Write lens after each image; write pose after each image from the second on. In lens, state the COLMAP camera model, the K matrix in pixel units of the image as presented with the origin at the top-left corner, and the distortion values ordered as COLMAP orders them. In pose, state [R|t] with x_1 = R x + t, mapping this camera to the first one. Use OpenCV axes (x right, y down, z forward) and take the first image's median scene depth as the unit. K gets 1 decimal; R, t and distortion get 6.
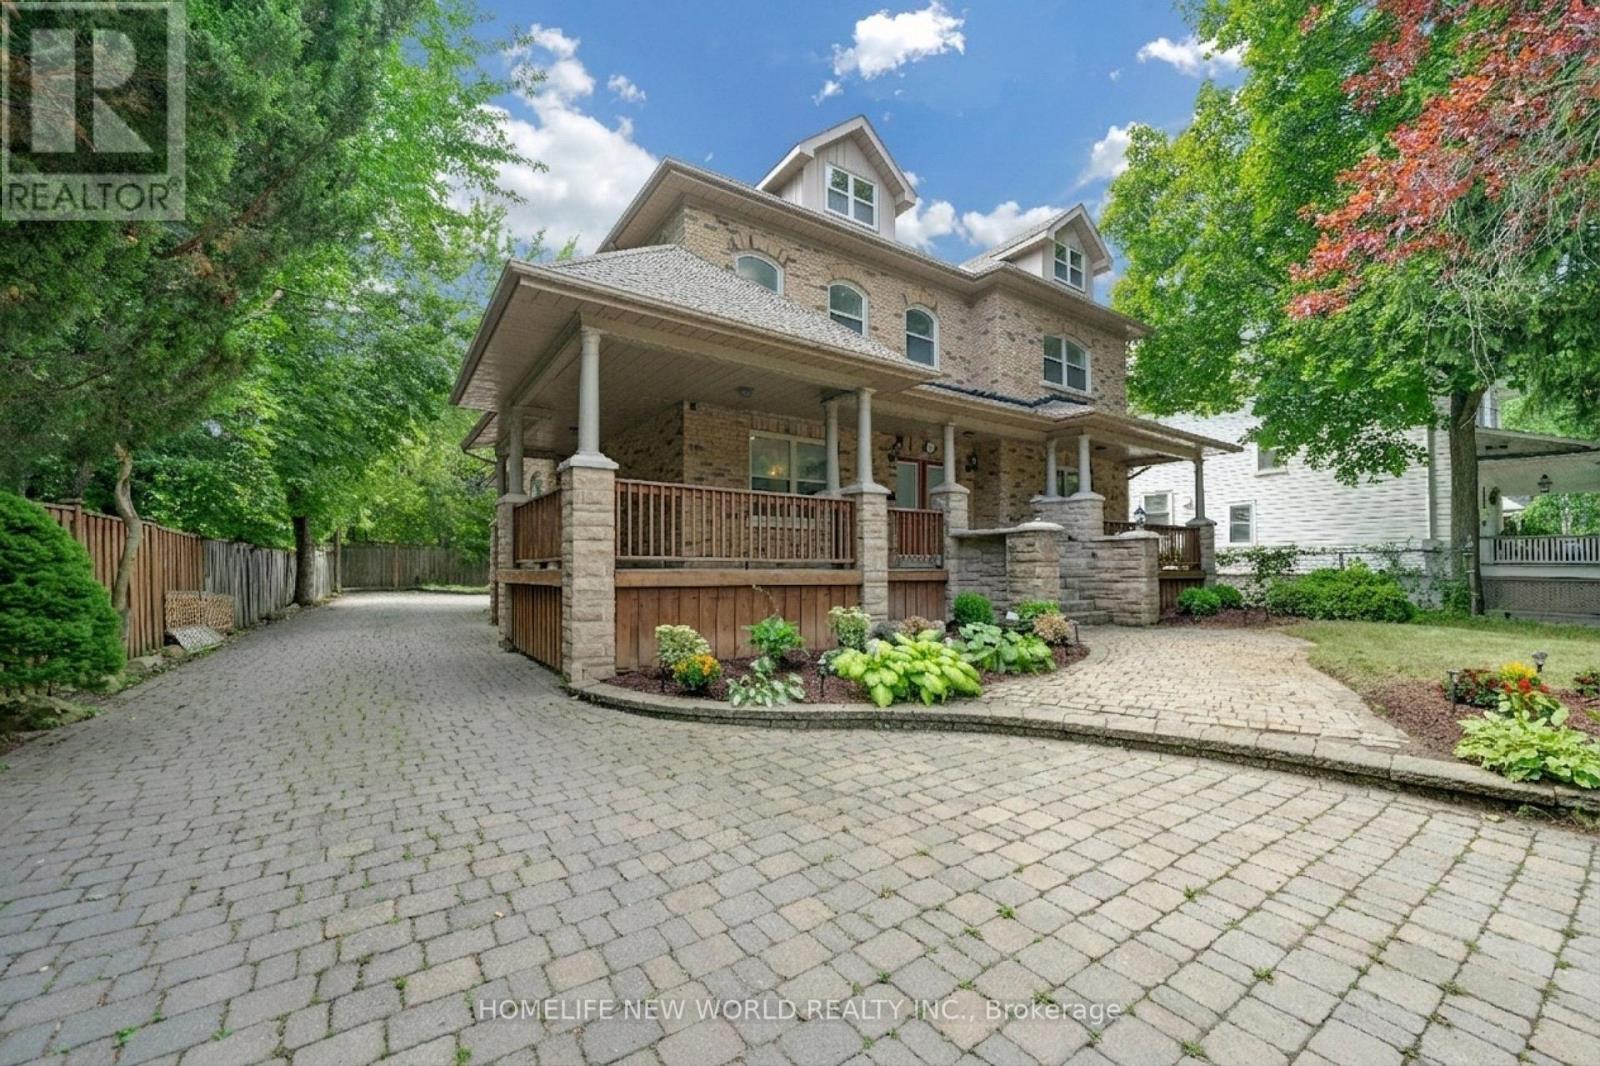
lens RADIAL K [[620.7, 0, 799.3], [0, 620.7, 551.8], [0, 0, 1]] dist [0.000167, 0.000024]
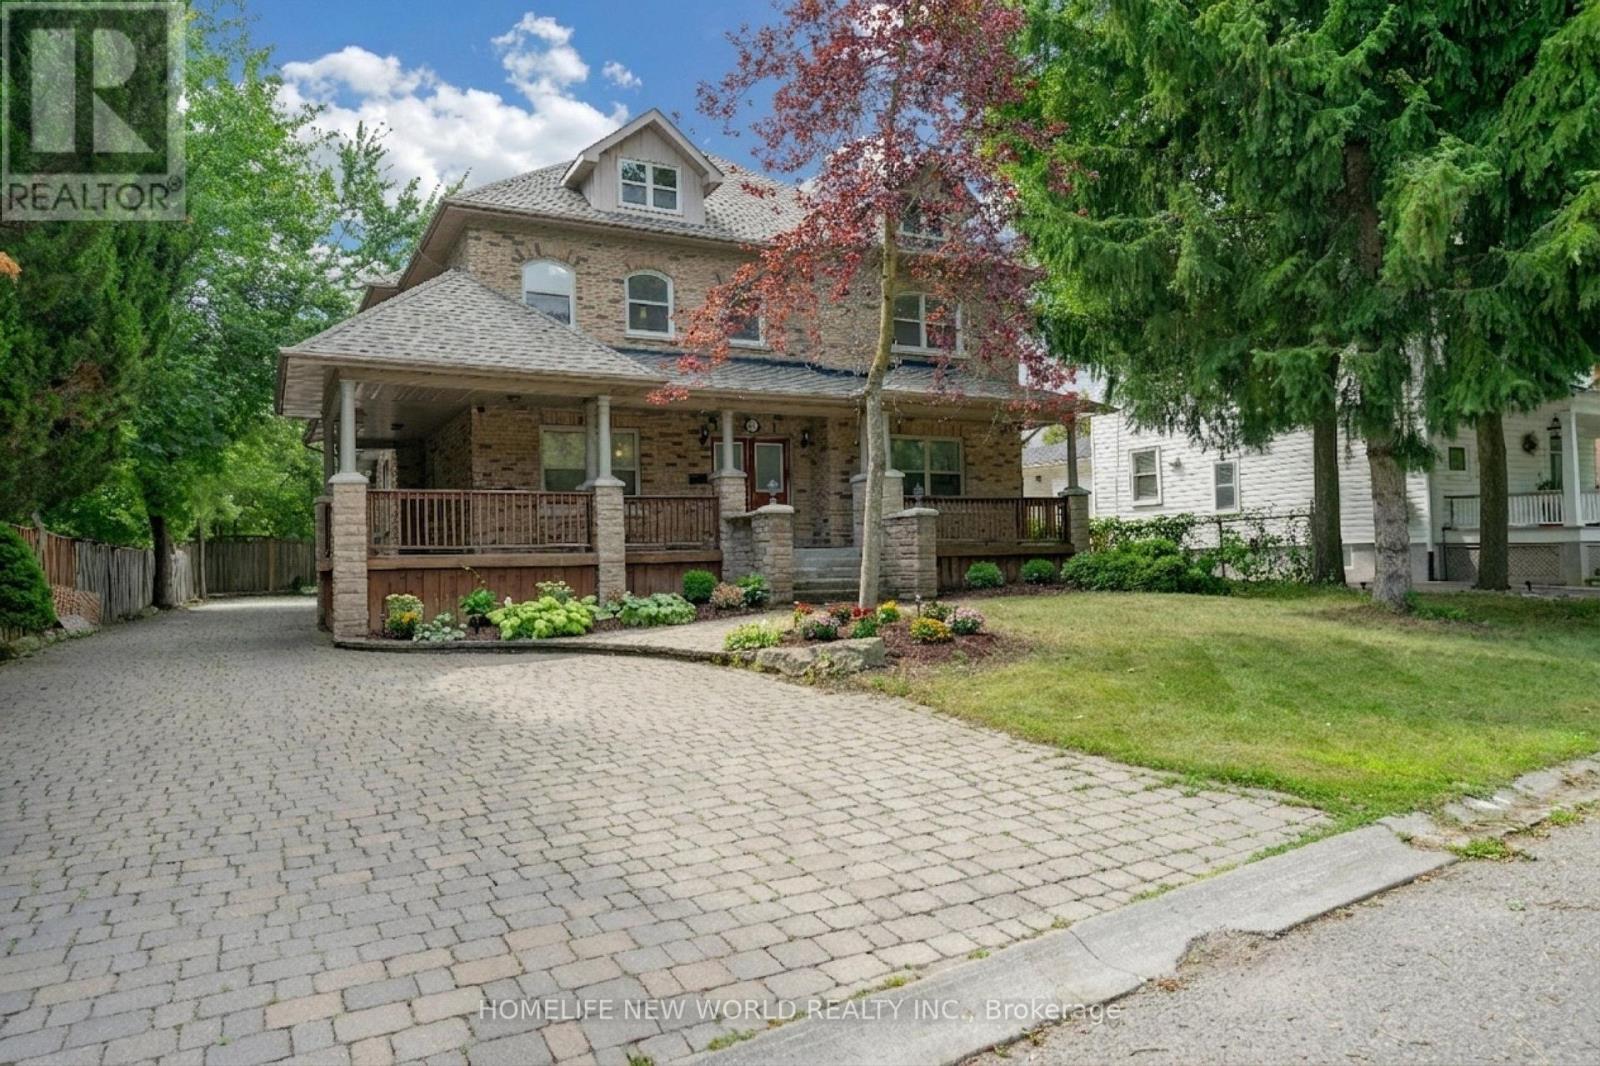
lens RADIAL K [[974.2, 0, 800.0], [0, 974.2, 533.0], [0, 0, 1]] dist [0.000990, 0.000579]
pose [[0.994759, -0.027969, -0.098345, 0.528330], [0.028110, 0.999605, 0.000048, 0.002278], [0.098305, -0.002812, 0.995152, -0.636707]]
